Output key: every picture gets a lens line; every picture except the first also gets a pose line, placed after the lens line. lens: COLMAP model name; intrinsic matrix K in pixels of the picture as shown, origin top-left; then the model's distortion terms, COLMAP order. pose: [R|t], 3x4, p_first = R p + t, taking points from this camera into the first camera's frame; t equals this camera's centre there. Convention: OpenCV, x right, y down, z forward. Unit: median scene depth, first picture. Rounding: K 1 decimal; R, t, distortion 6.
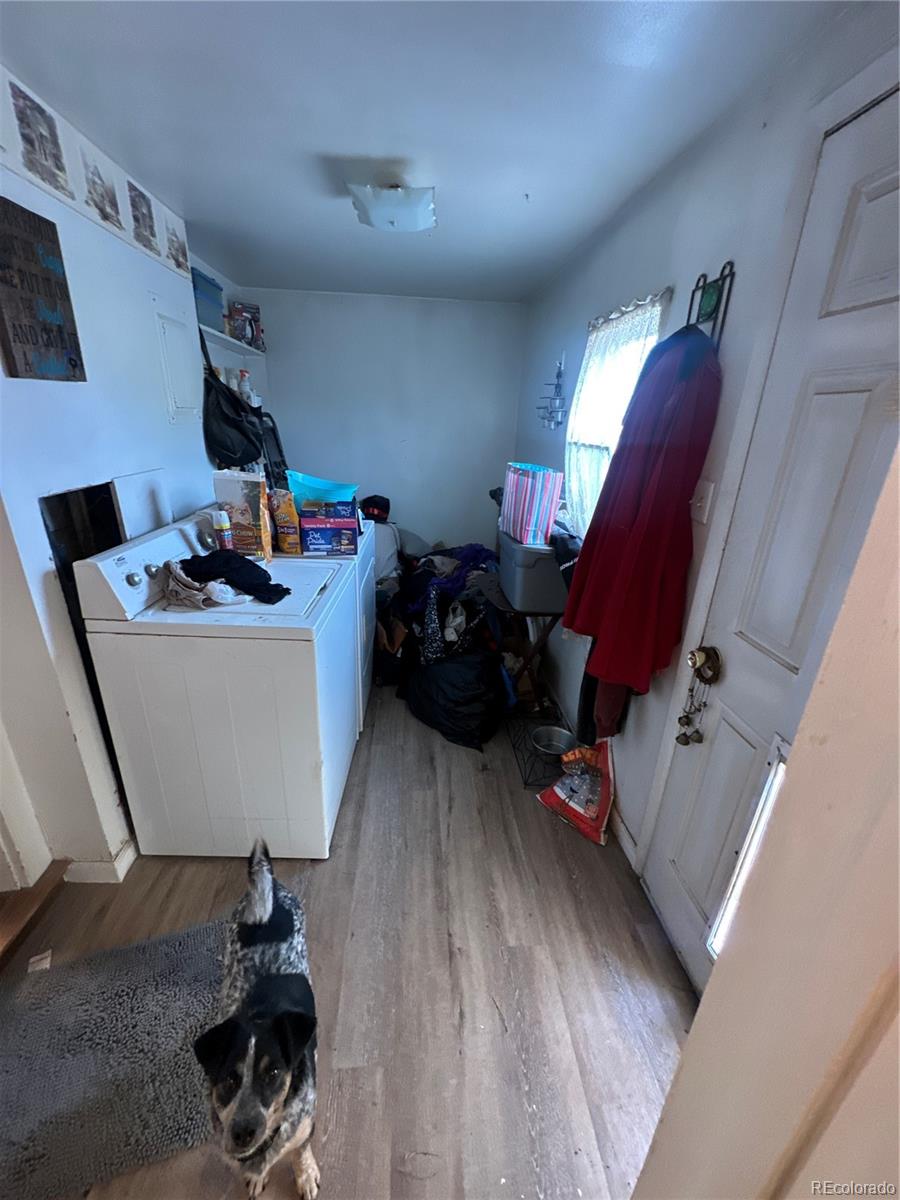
lens RADIAL K [[479.1, 0, 448.5], [0, 479.1, 600.5], [0, 0, 1]] dist [-0.005180, 0.001320]
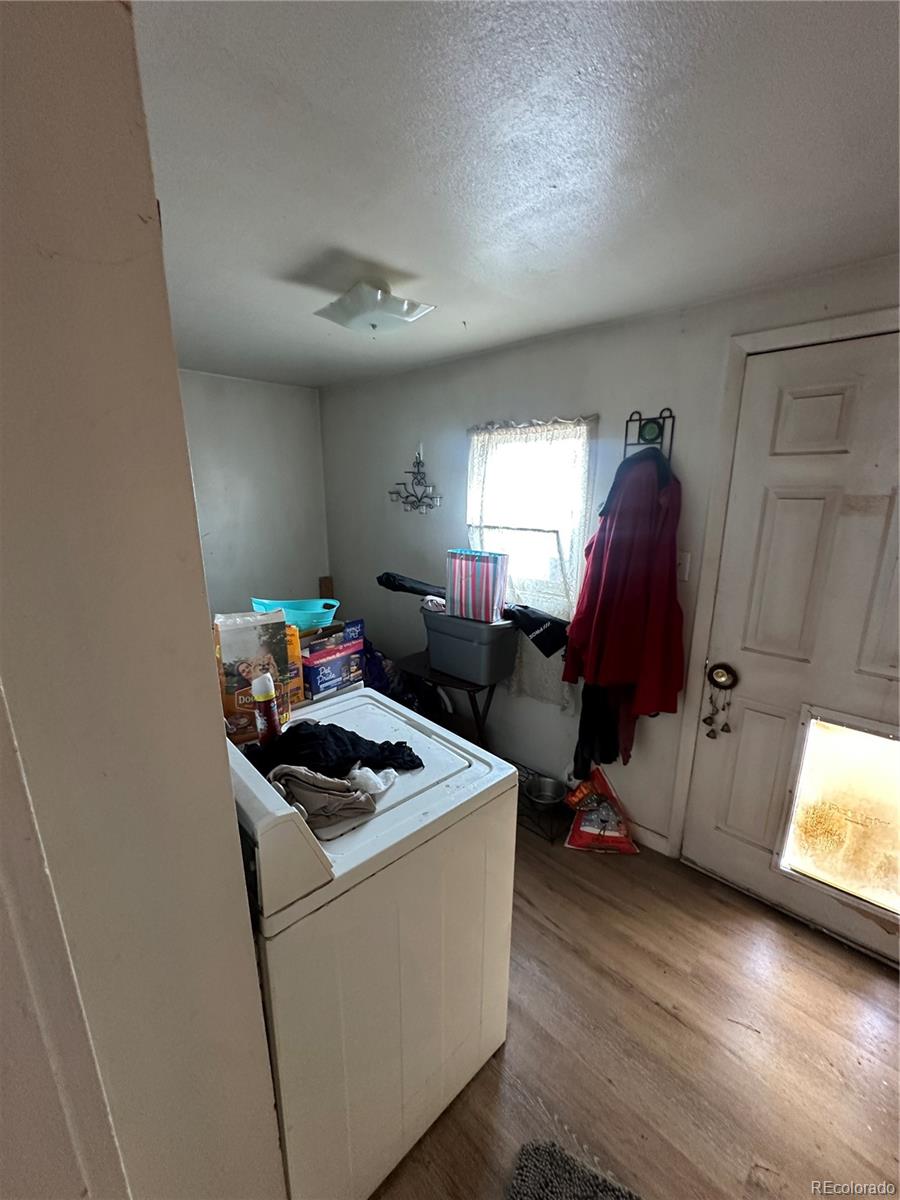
lens RADIAL K [[479.1, 0, 451.8], [0, 479.1, 600.4], [0, 0, 1]] dist [-0.005180, 0.001320]
pose [[0.743173, -0.193341, 0.640557, -0.731367], [0.265526, 0.963952, -0.017112, -0.215526], [-0.614158, 0.182802, 0.767720, 0.285198]]
